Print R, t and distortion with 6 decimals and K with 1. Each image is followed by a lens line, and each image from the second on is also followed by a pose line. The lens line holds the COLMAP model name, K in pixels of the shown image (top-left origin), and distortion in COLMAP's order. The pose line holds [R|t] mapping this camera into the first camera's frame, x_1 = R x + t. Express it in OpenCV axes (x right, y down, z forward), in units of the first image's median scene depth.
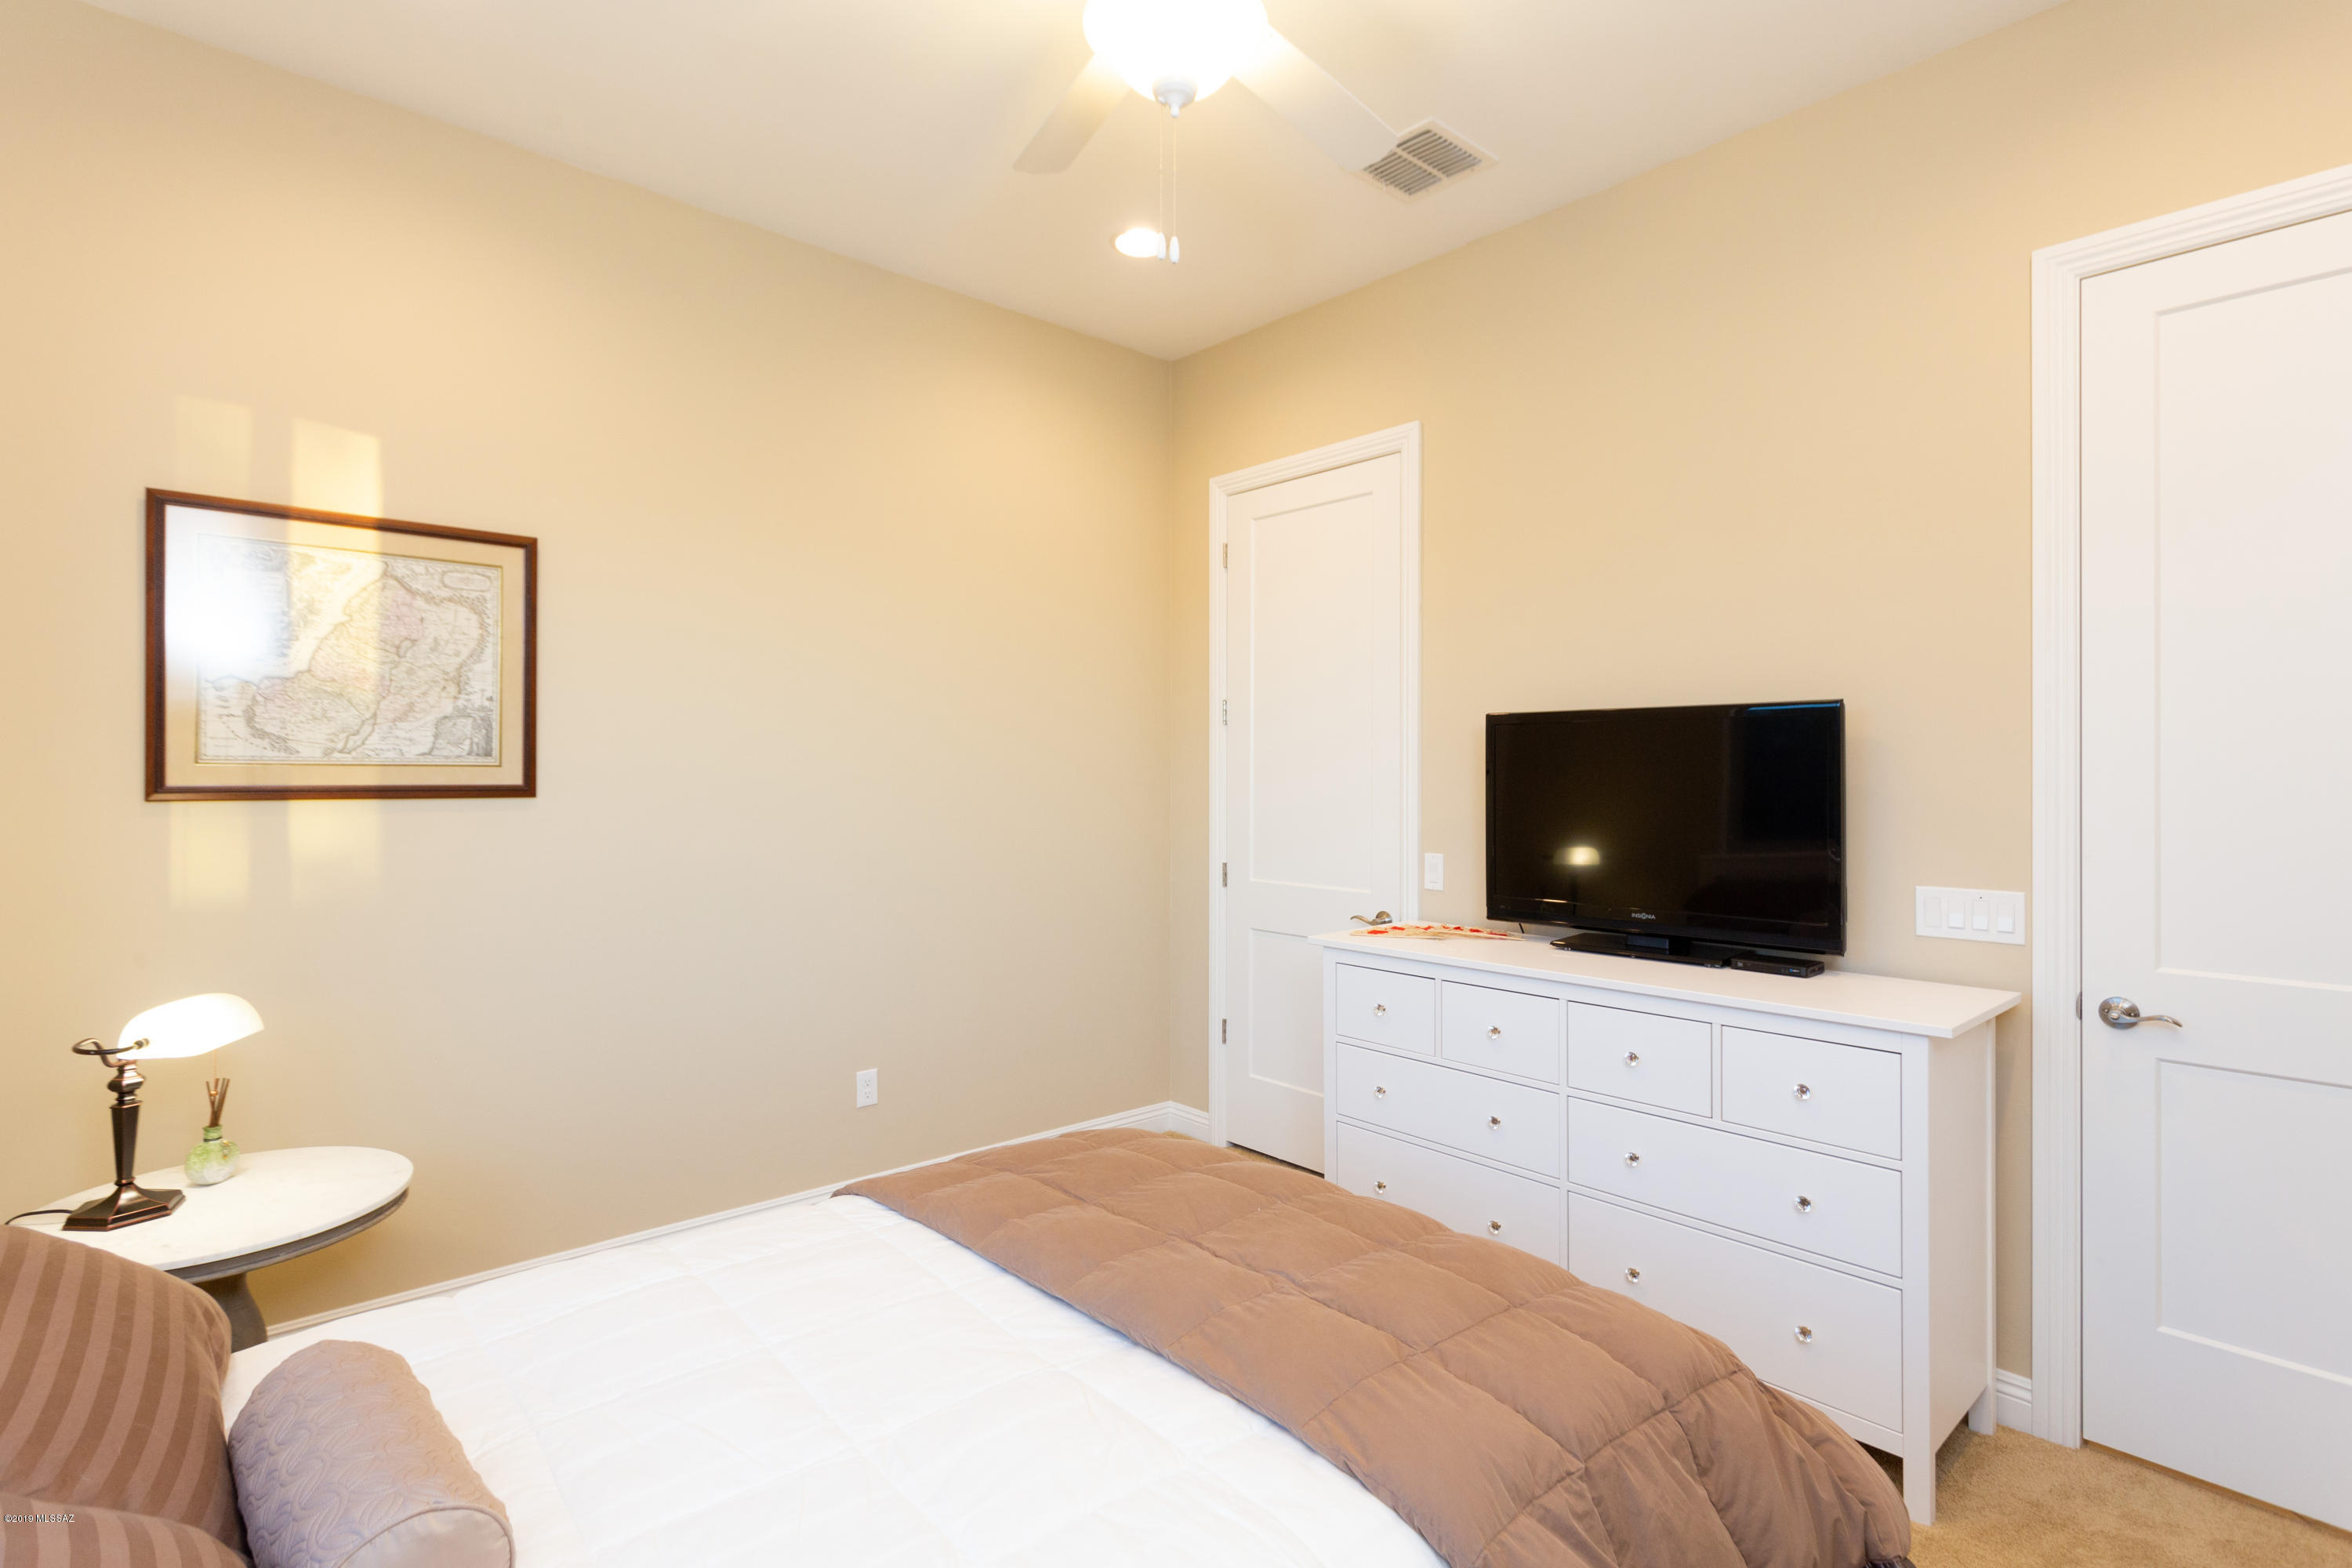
lens RADIAL K [[1133.4, 0, 1176.4], [0, 1133.4, 774.6], [0, 0, 1]] dist [-0.003840, 0.001861]
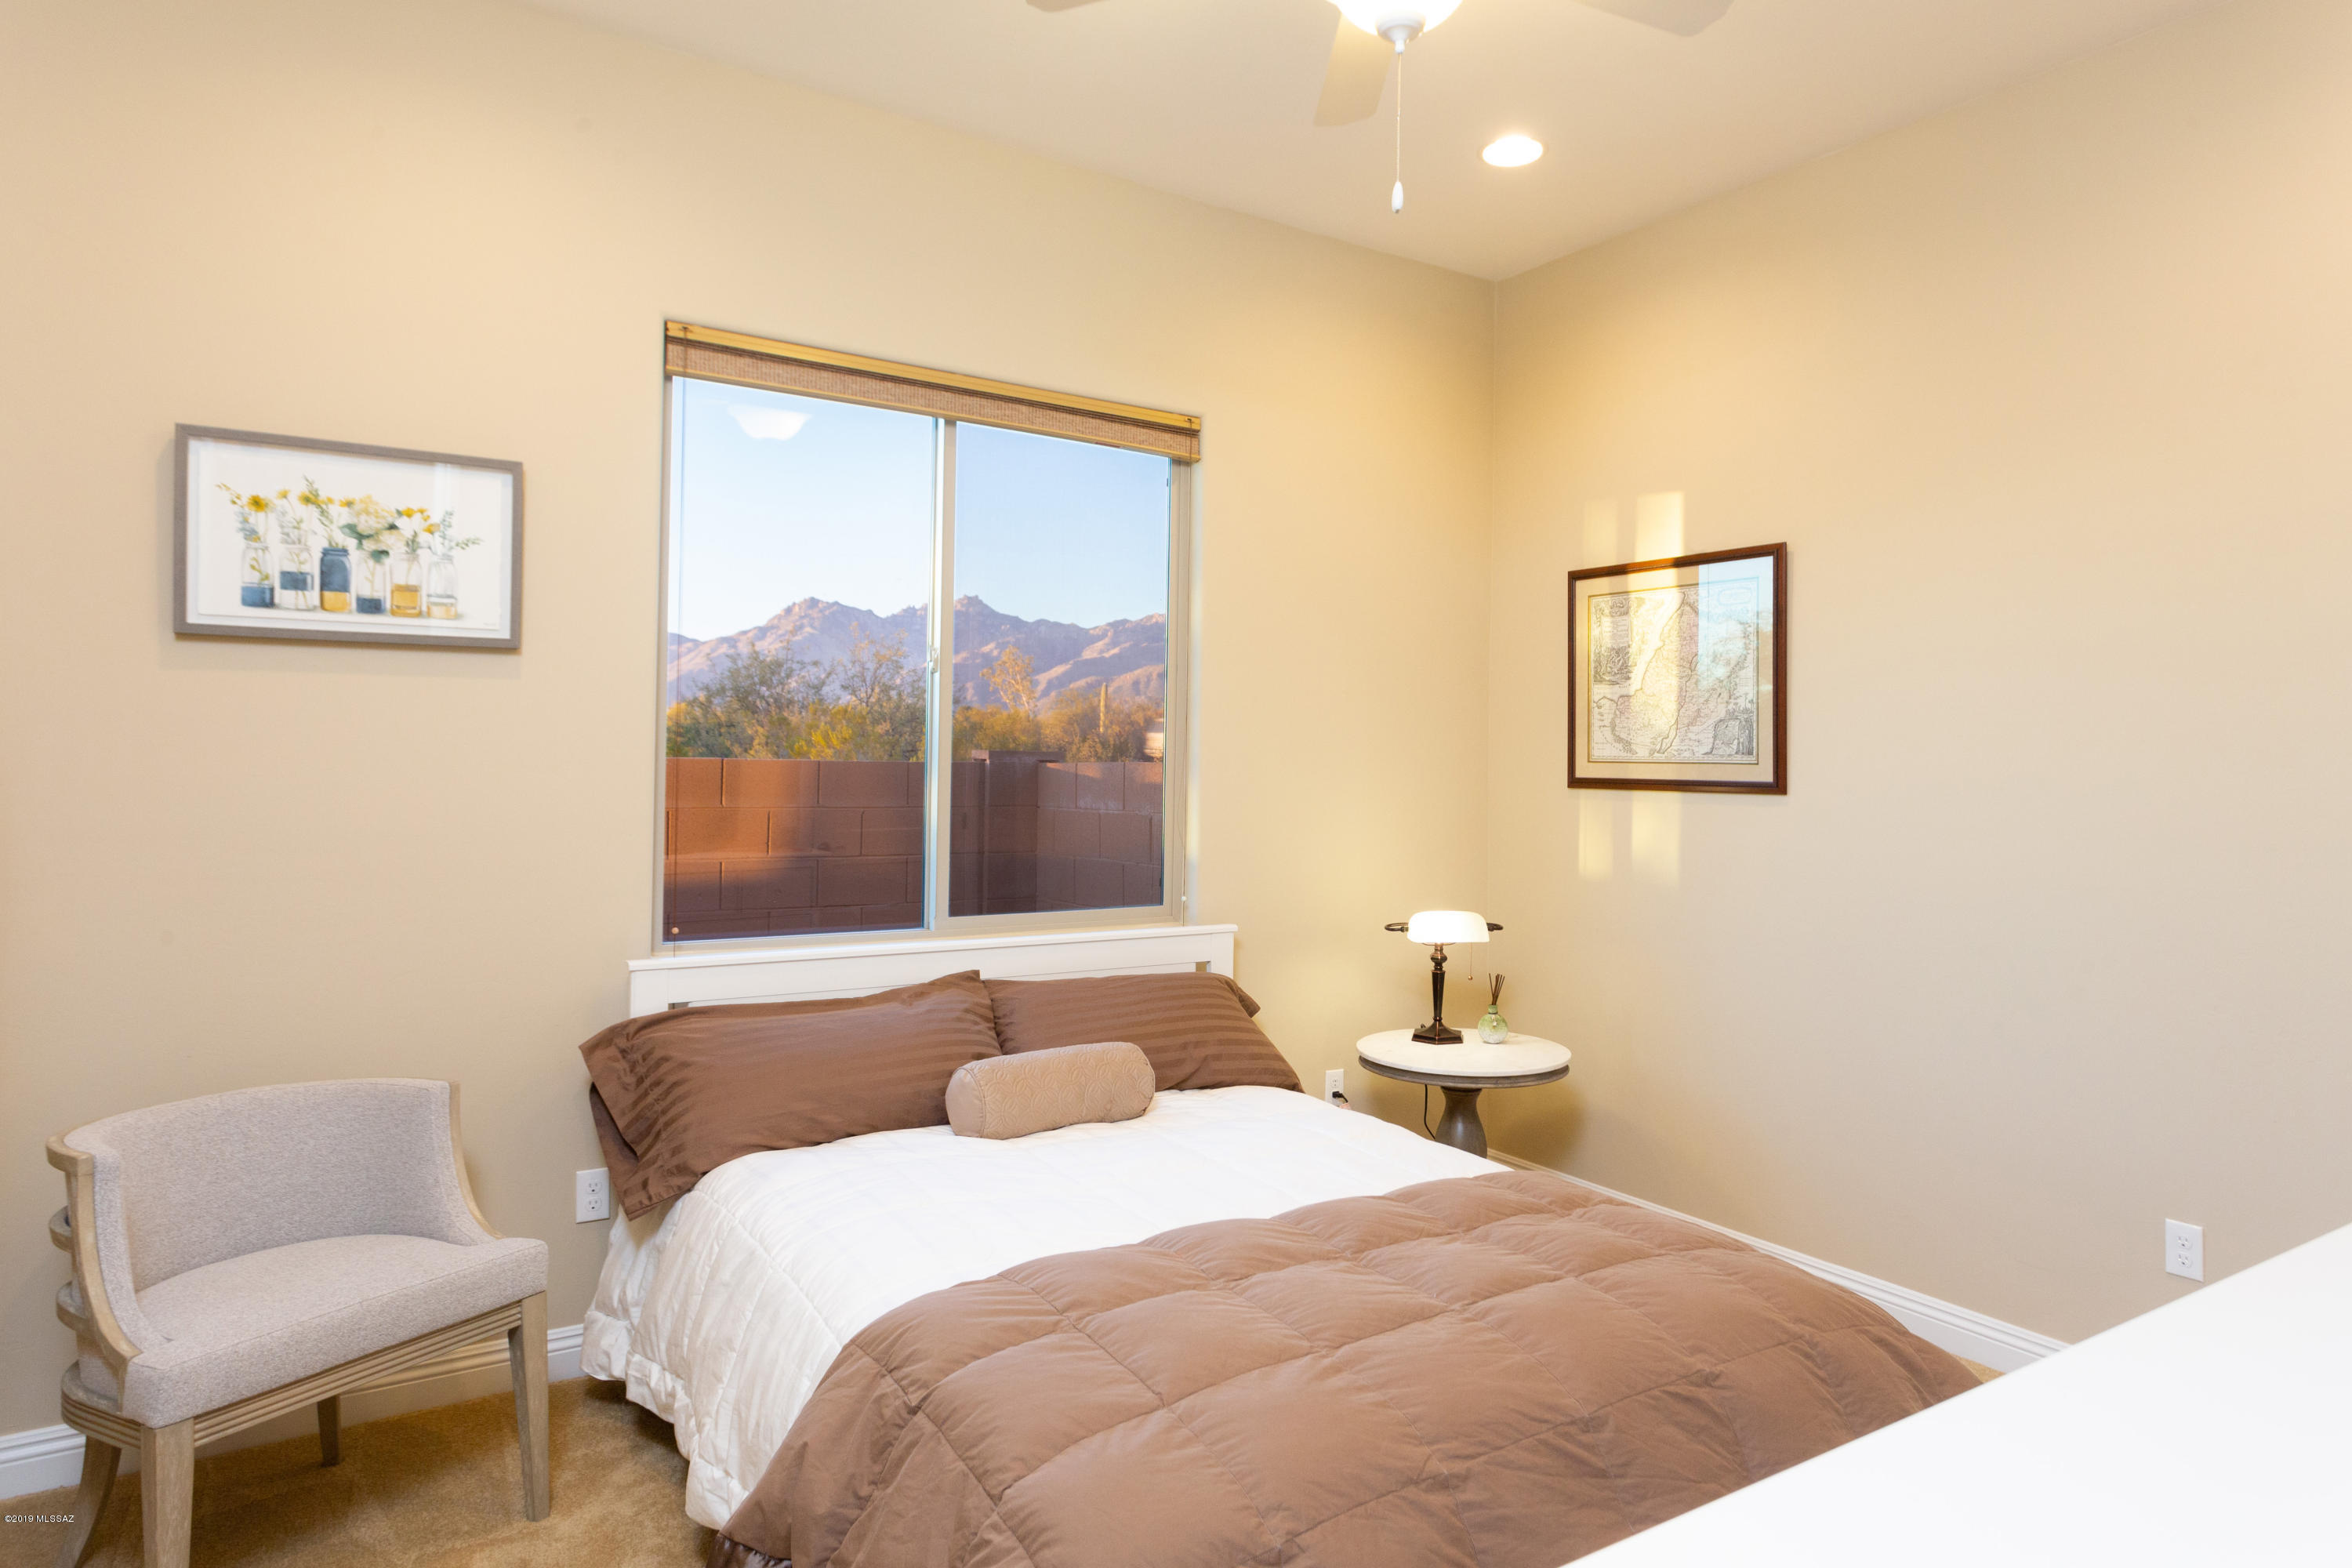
lens RADIAL K [[1338.4, 0, 1171.1], [0, 1338.4, 771.7], [0, 0, 1]] dist [-0.012321, 0.006748]
pose [[-0.169671, 0.004222, -0.985492, 0.766520], [-0.013852, 0.999882, 0.006669, -0.001126], [0.985403, 0.014782, -0.169593, 0.697410]]
